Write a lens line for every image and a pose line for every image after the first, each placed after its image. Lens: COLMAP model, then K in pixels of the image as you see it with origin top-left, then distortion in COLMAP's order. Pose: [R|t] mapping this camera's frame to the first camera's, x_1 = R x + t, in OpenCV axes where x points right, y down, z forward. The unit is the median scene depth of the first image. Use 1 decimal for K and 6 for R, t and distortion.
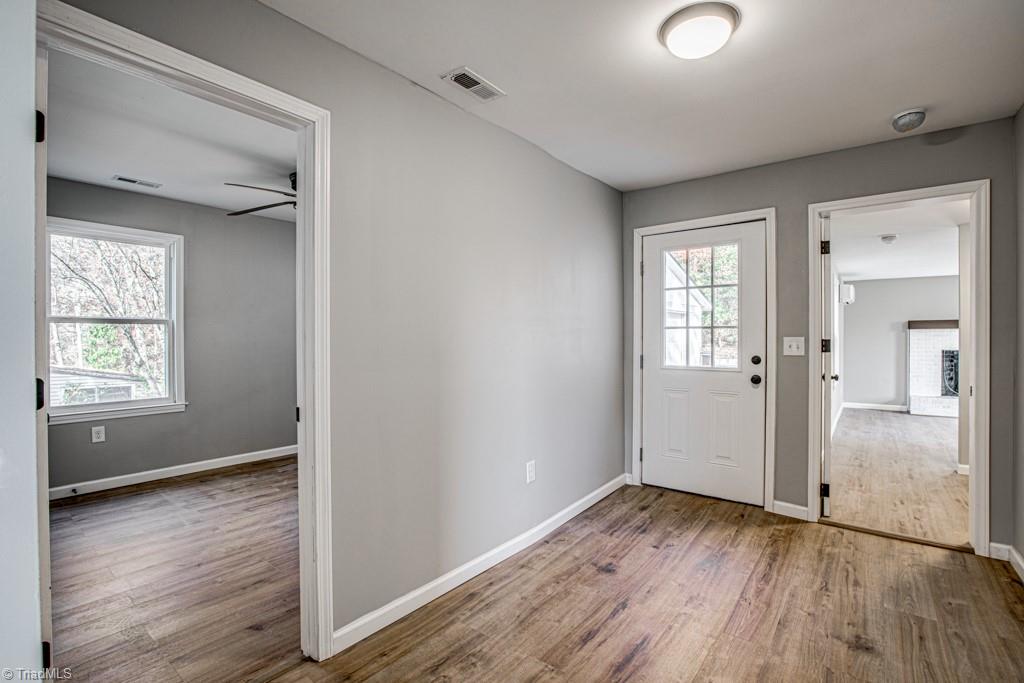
lens RADIAL K [[469.2, 0, 518.7], [0, 469.2, 342.6], [0, 0, 1]] dist [-0.036650, 0.008760]
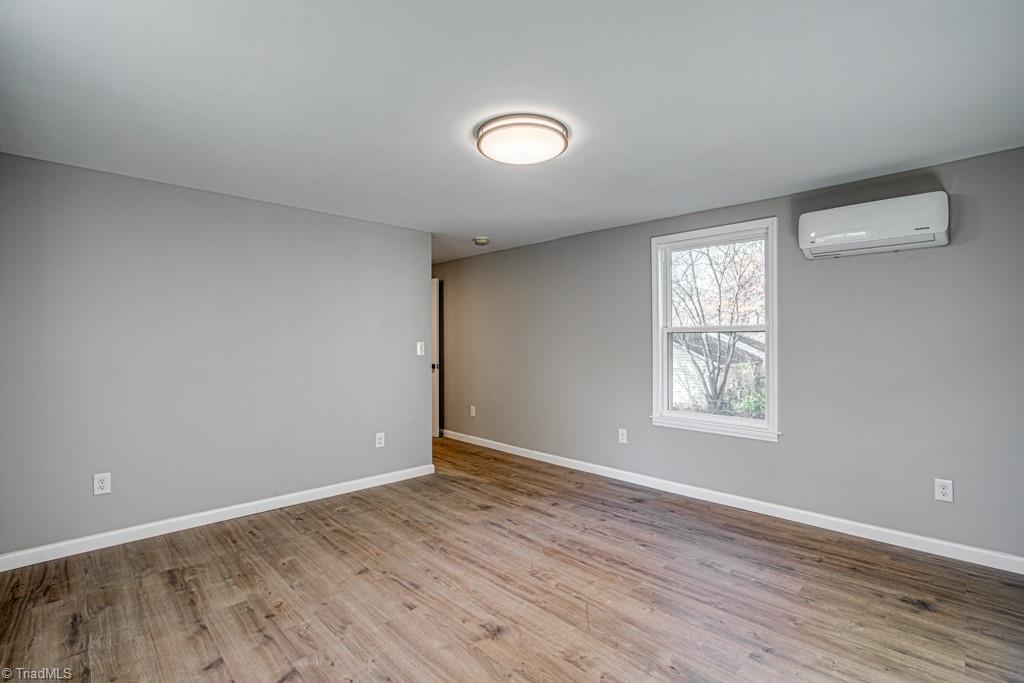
lens RADIAL K [[469.2, 0, 518.7], [0, 469.2, 342.6], [0, 0, 1]] dist [-0.036650, 0.008760]
pose [[-0.142642, 0.007228, -0.989748, 1.090277], [-0.000796, 0.999972, 0.007417, -0.009637], [0.989774, 0.001846, -0.142632, 0.744628]]
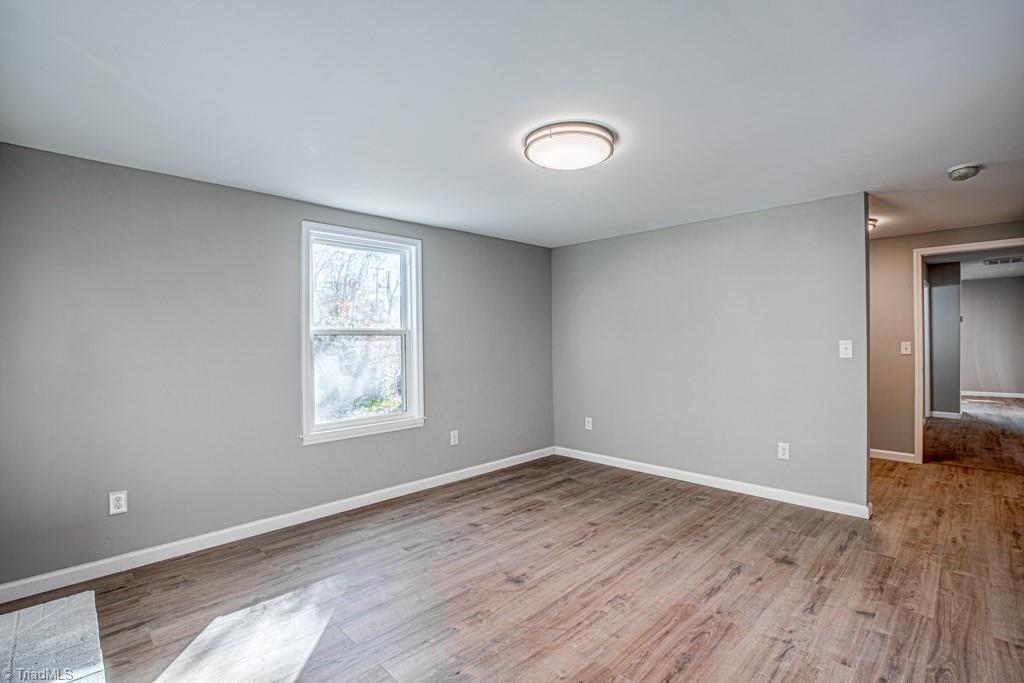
lens RADIAL K [[469.2, 0, 518.7], [0, 469.2, 342.6], [0, 0, 1]] dist [-0.036650, 0.008760]
pose [[-0.991641, 0.012349, 0.128435, 0.793618], [0.013381, 0.999885, 0.007168, -0.011141], [-0.128332, 0.008827, -0.991692, 1.008478]]
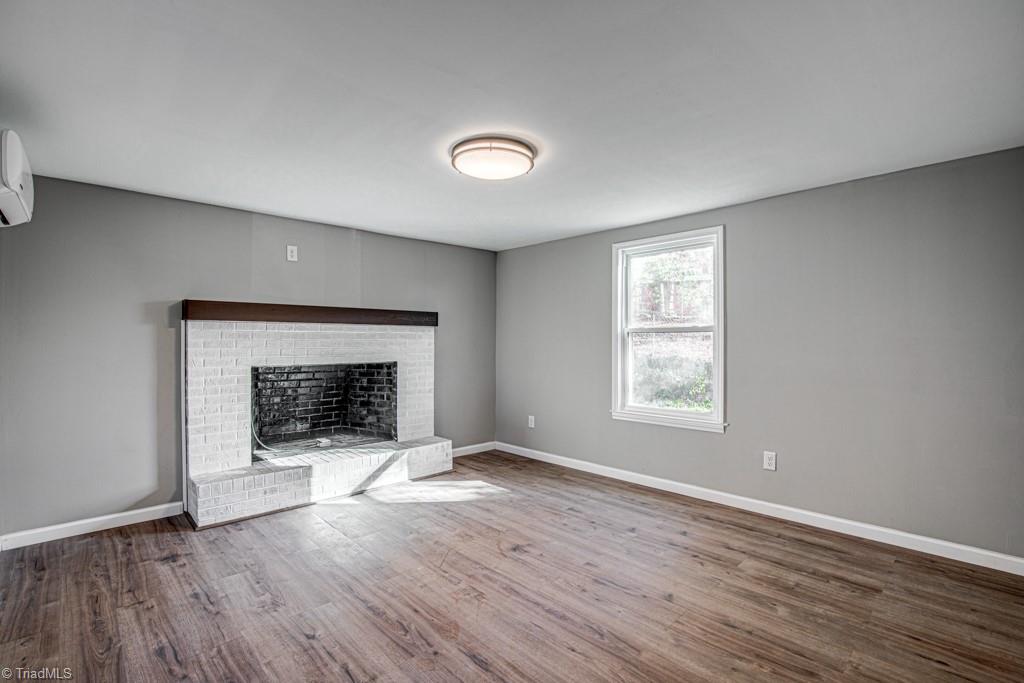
lens RADIAL K [[469.2, 0, 518.7], [0, 469.2, 342.6], [0, 0, 1]] dist [-0.036650, 0.008760]
pose [[0.146381, -0.001847, 0.989227, 0.479438], [0.005168, 0.999986, 0.001103, -0.007554], [-0.989215, 0.004951, 0.146389, 0.639931]]
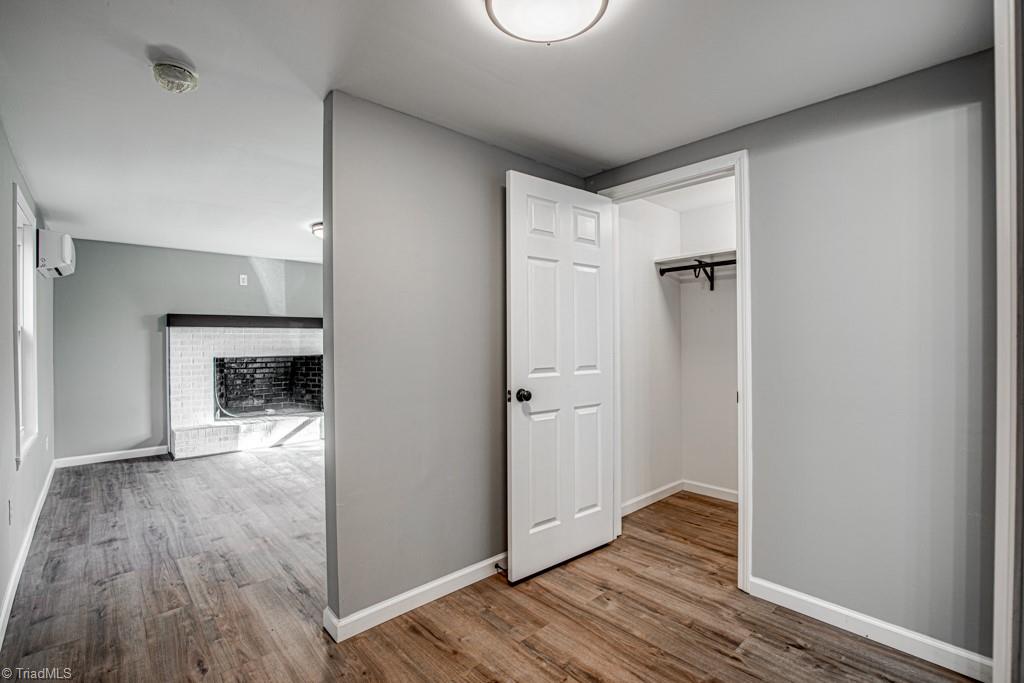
lens RADIAL K [[469.2, 0, 518.7], [0, 469.2, 342.6], [0, 0, 1]] dist [-0.036650, 0.008760]
pose [[0.173464, -0.006287, 0.984820, 0.297797], [0.007334, 0.999960, 0.005092, -0.006792], [-0.984813, 0.006340, 0.173503, 0.403585]]
